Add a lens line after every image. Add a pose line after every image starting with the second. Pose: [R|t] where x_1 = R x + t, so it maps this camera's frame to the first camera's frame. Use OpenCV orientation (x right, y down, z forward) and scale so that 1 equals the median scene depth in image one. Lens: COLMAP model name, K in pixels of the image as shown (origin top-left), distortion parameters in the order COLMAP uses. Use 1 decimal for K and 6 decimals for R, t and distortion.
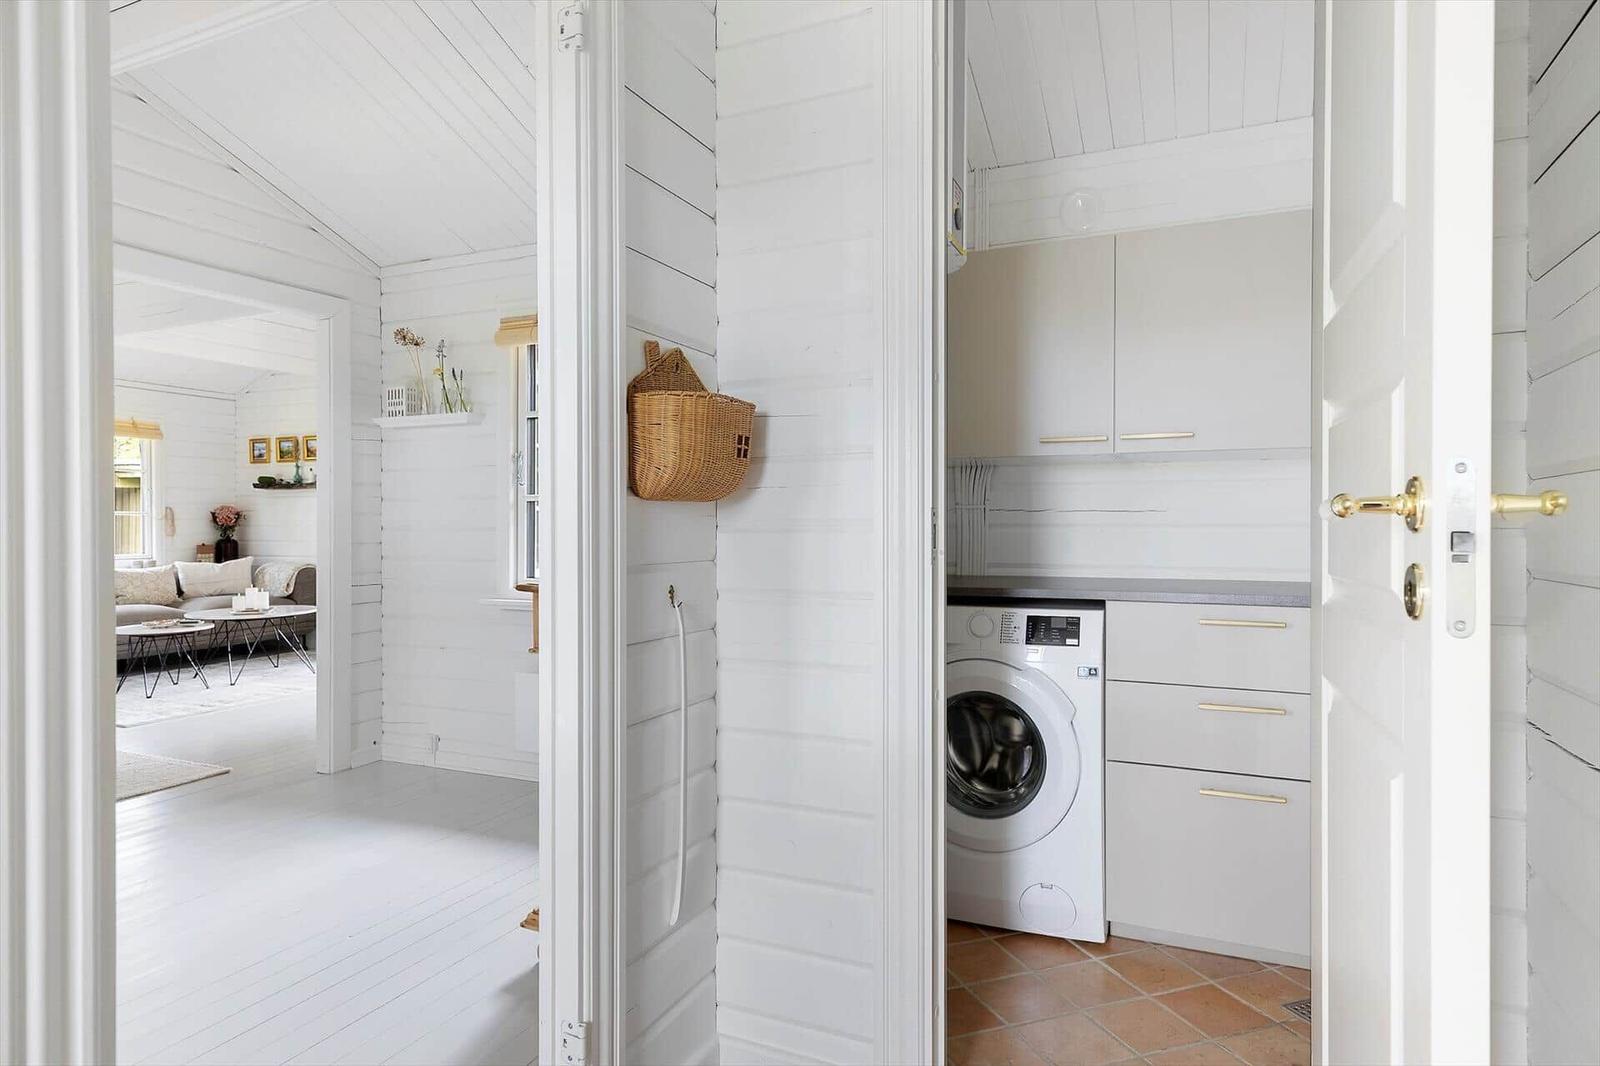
lens RADIAL K [[914.6, 0, 823.8], [0, 914.6, 530.7], [0, 0, 1]] dist [0.000092, -0.001161]
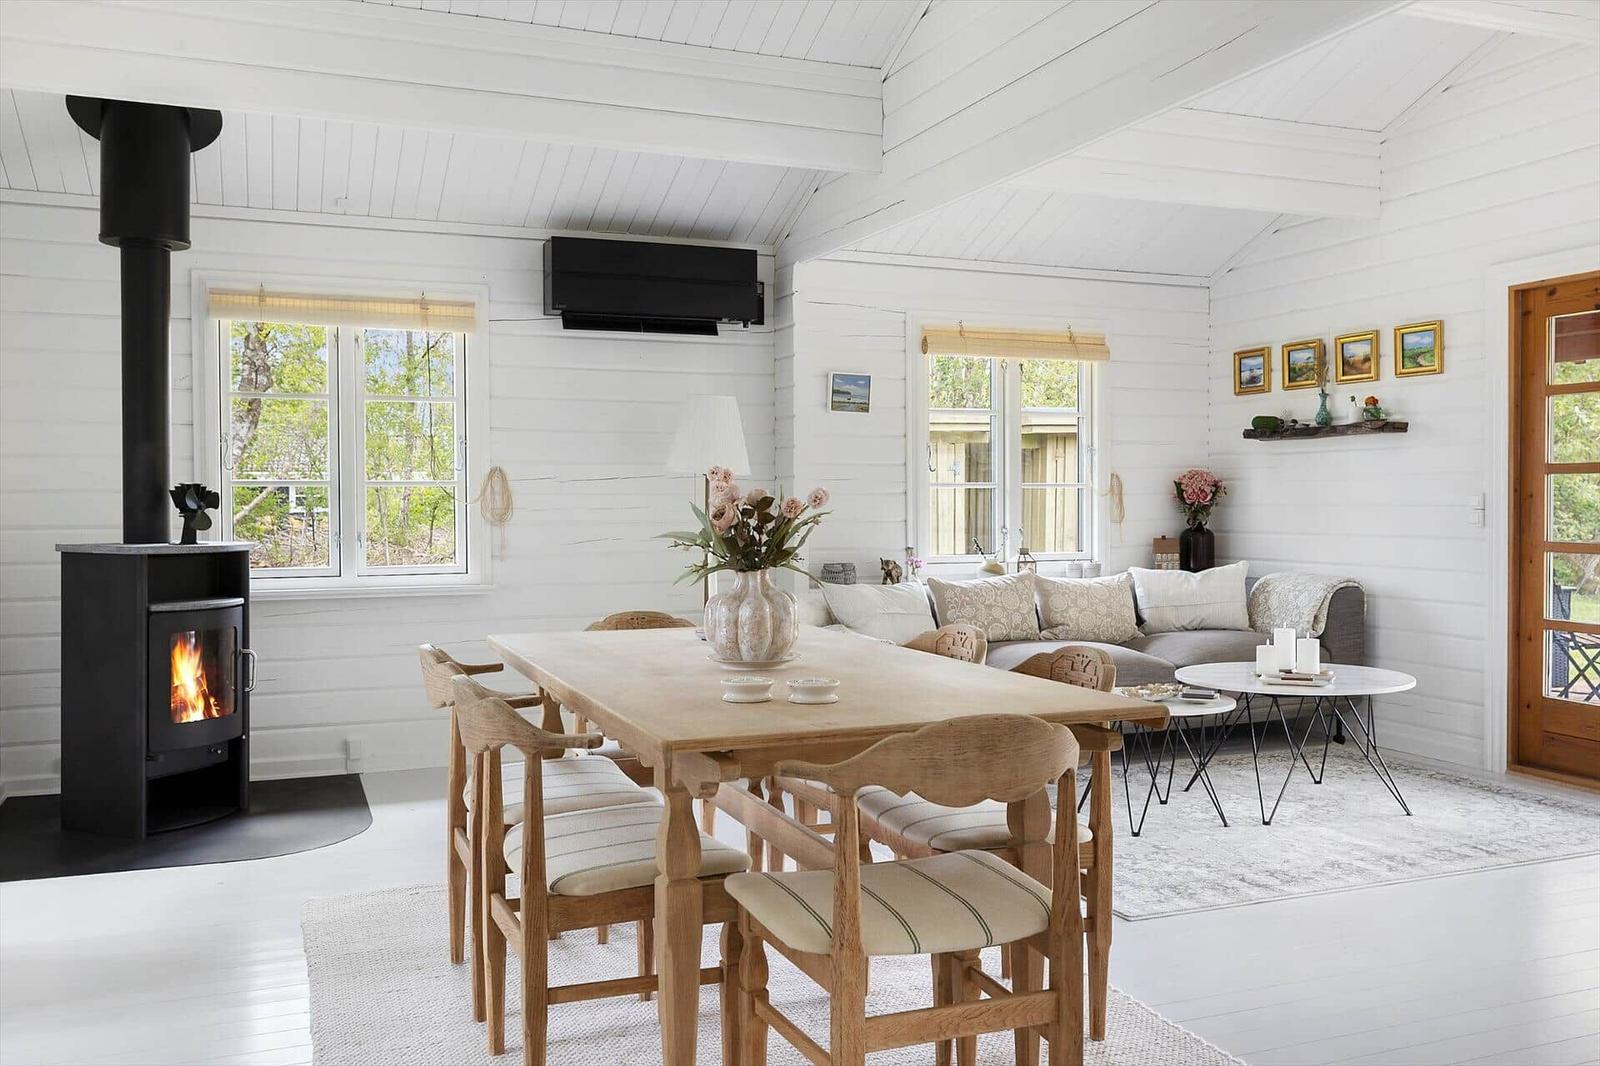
lens RADIAL K [[1373.8, 0, 813.6], [0, 1373.8, 529.5], [0, 0, 1]] dist [-0.001981, 0.001993]
pose [[0.717560, 0.013825, -0.696359, -0.236658], [-0.002305, 0.999845, 0.017475, -0.005094], [0.696492, -0.010934, 0.717481, 0.223182]]
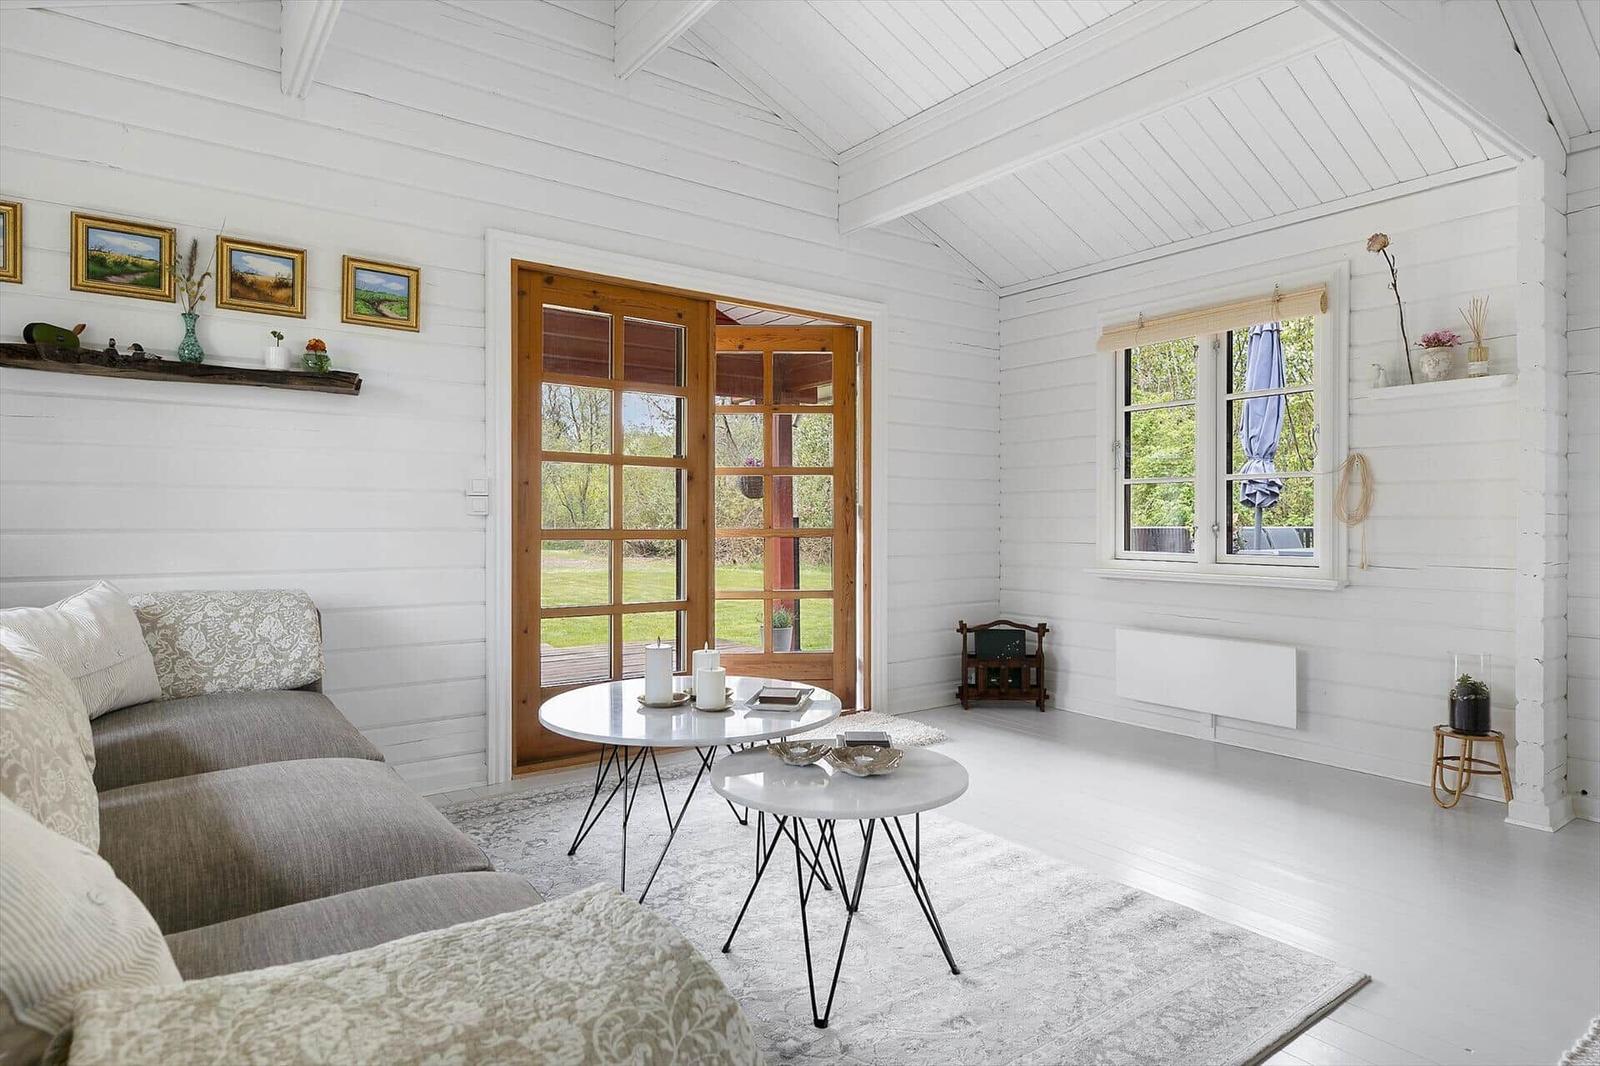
lens RADIAL K [[900.8, 0, 767.4], [0, 900.8, 523.4], [0, 0, 1]] dist [0.007668, -0.000226]
pose [[0.494869, -0.000109, 0.868968, -0.789169], [0.003684, 0.999991, -0.001973, 0.010297], [-0.868960, 0.004178, 0.494865, 0.657412]]
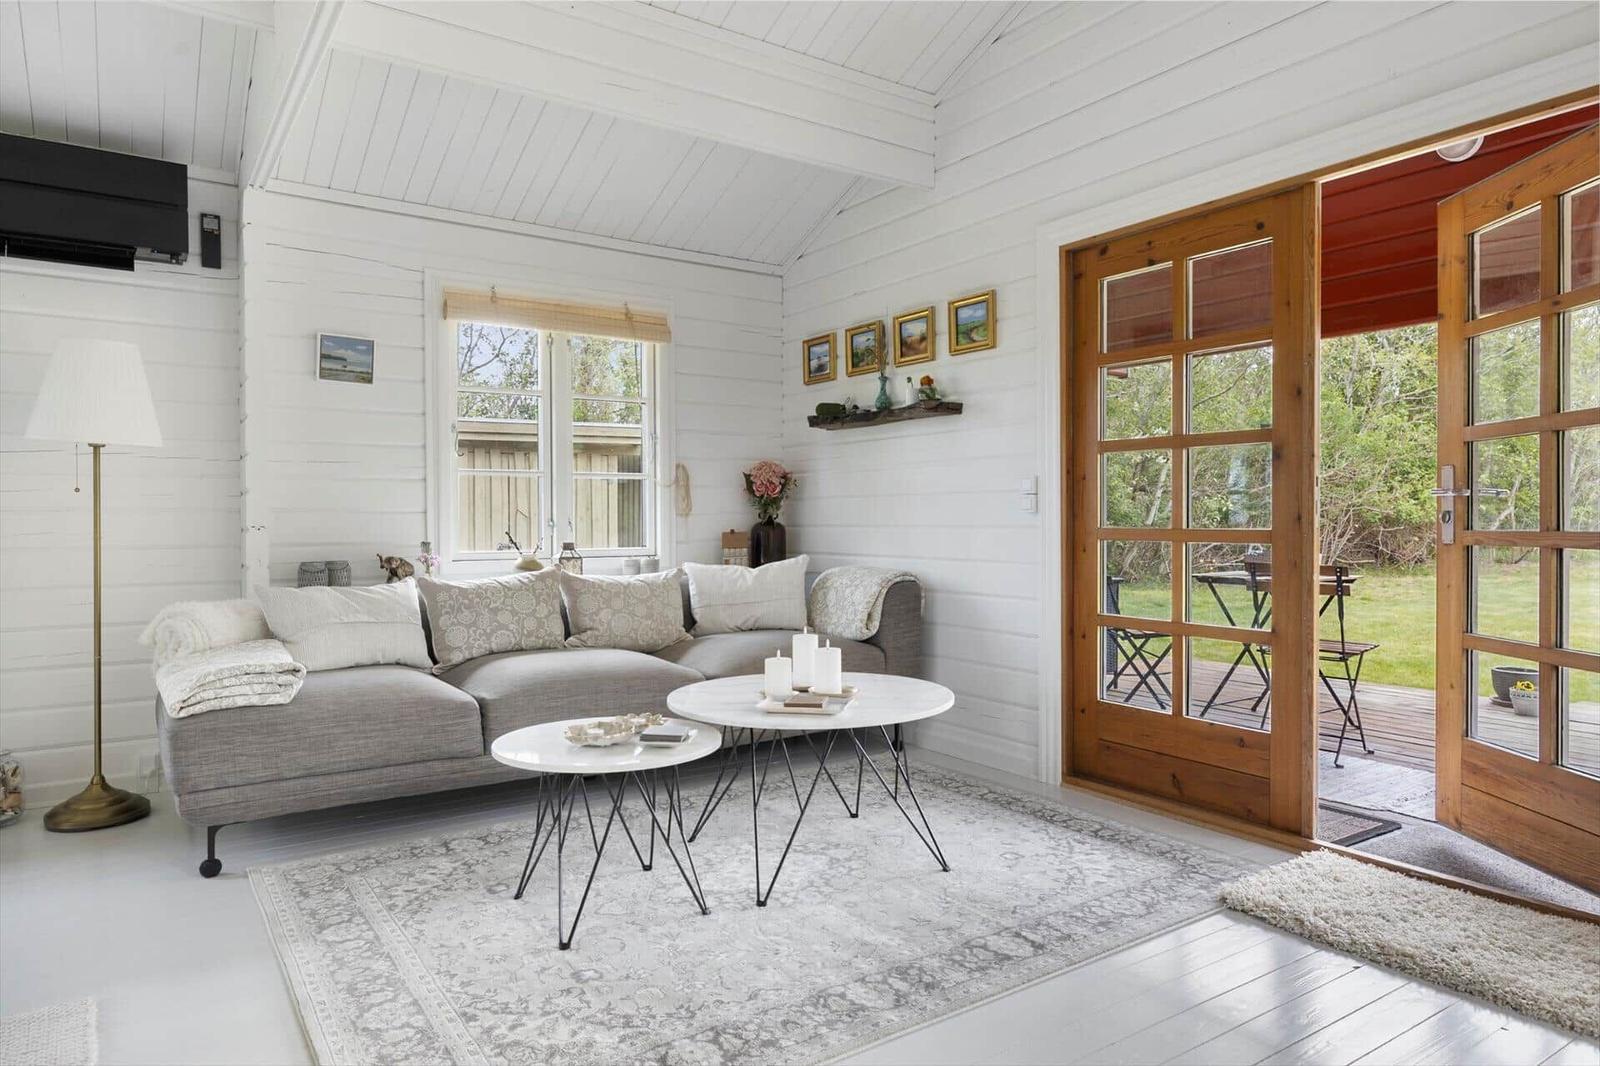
lens RADIAL K [[1004.3, 0, 836.3], [0, 1004.3, 527.4], [0, 0, 1]] dist [0.005529, 0.001033]
pose [[0.862353, 0.003626, -0.506294, -0.325706], [-0.002149, 0.999992, 0.003501, 0.010489], [0.506303, -0.001931, 0.862354, 0.522848]]
